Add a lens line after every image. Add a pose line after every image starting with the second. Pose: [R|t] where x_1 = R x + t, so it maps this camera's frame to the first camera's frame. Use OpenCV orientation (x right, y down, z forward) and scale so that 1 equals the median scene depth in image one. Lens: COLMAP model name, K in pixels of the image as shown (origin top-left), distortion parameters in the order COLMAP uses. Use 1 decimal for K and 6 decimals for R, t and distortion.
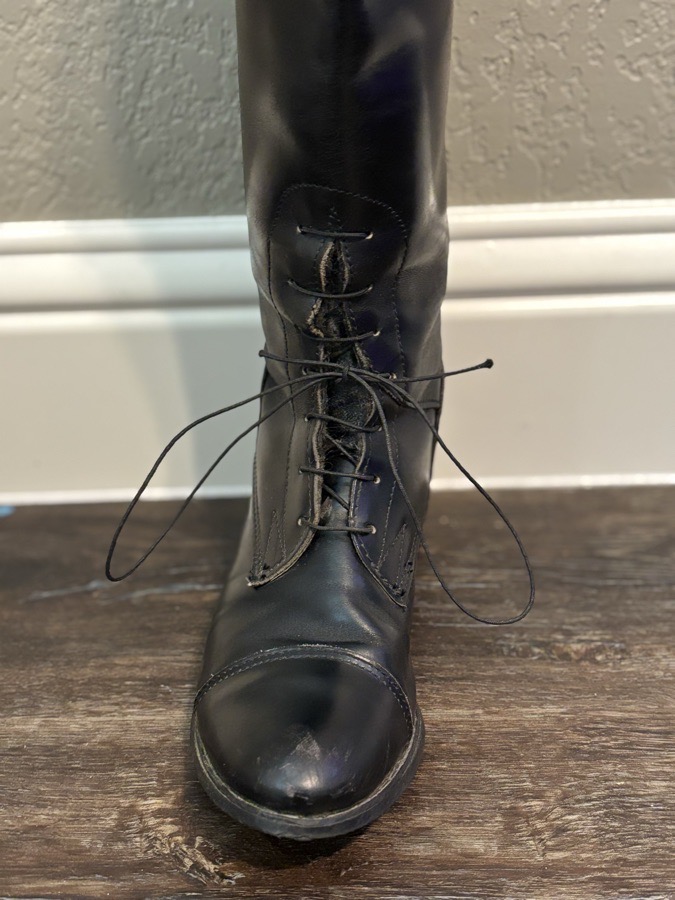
lens RADIAL K [[1273.1, 0, 337.5], [0, 1273.1, 450.0], [0, 0, 1]] dist [0.205504, -0.853655]
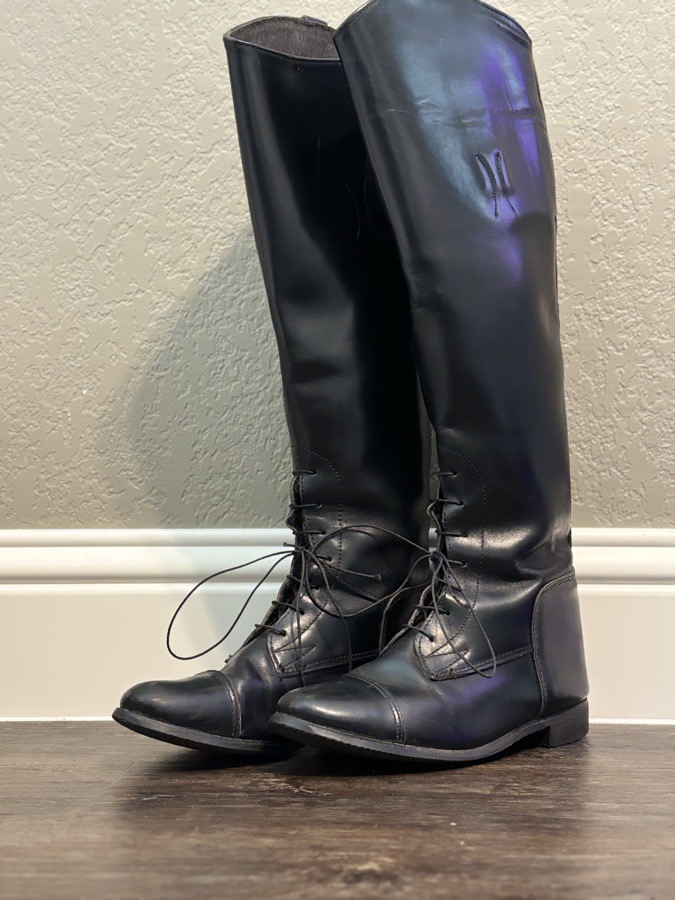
lens RADIAL K [[1273.1, 0, 337.5], [0, 1273.1, 450.0], [0, 0, 1]] dist [0.205504, -0.853655]
pose [[0.998640, 0.033120, -0.040264, -0.011220], [-0.049810, 0.834163, -0.549264, 0.666386], [0.015395, 0.550523, 0.834678, -0.449653]]
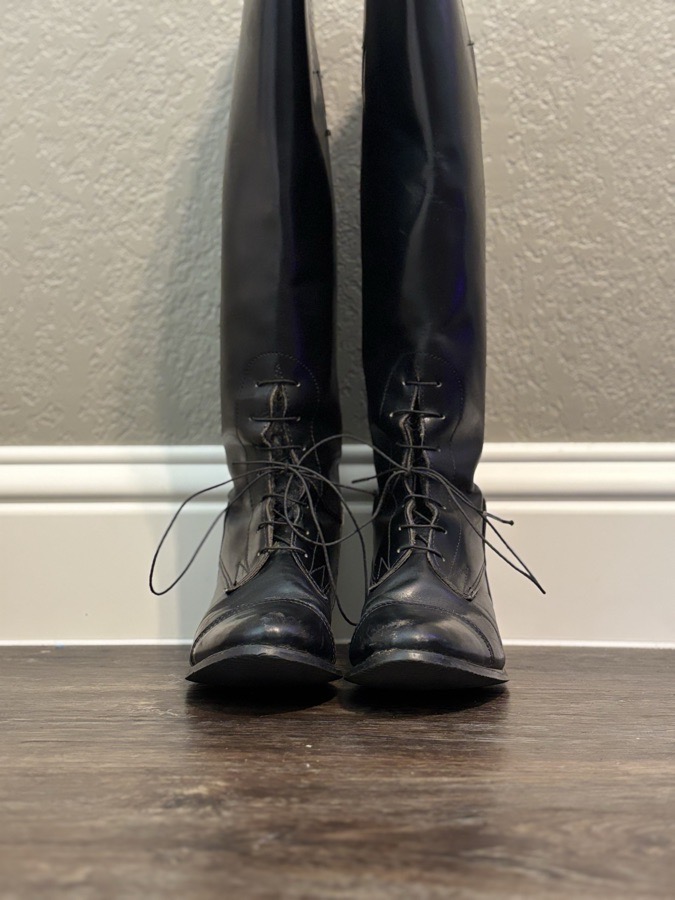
lens RADIAL K [[1273.1, 0, 337.5], [0, 1273.1, 450.0], [0, 0, 1]] dist [0.205504, -0.853655]
pose [[0.998707, 0.031319, -0.040033, 0.110426], [-0.047322, 0.860387, -0.507440, 0.642001], [0.018551, 0.508679, 0.860757, -0.364305]]
